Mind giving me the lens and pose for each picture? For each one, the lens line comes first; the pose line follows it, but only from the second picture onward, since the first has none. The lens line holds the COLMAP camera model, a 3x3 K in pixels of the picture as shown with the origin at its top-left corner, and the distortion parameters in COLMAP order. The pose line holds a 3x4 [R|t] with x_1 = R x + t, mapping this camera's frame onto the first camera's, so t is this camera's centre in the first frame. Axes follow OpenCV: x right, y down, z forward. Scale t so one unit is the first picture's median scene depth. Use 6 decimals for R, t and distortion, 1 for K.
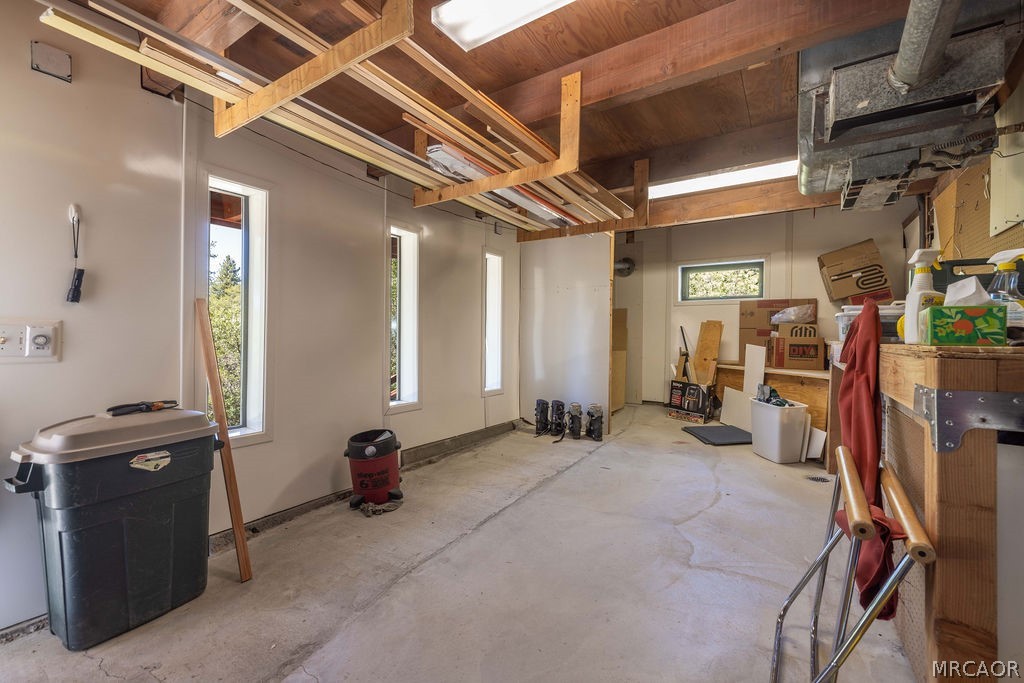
lens RADIAL K [[432.7, 0, 511.4], [0, 432.7, 340.2], [0, 0, 1]] dist [0.000417, -0.000082]
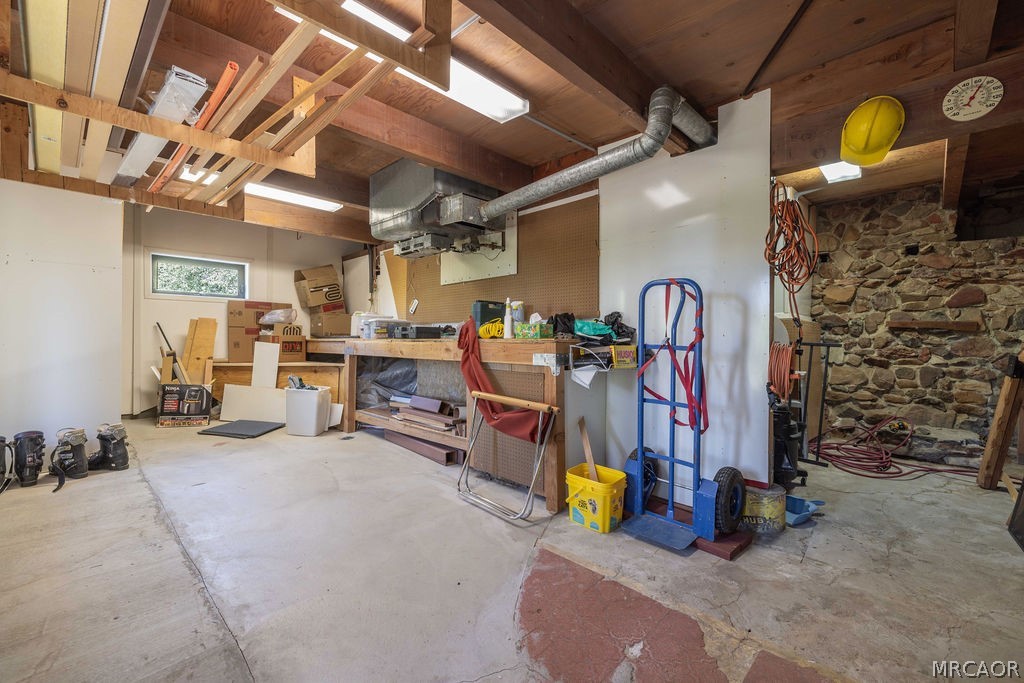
lens RADIAL K [[432.7, 0, 513.1], [0, 432.7, 341.1], [0, 0, 1]] dist [0.000417, -0.000082]
pose [[0.182018, -0.009898, 0.983245, -0.425923], [0.005217, 0.999945, 0.009101, 0.001047], [-0.983281, 0.003473, 0.182060, 0.174382]]
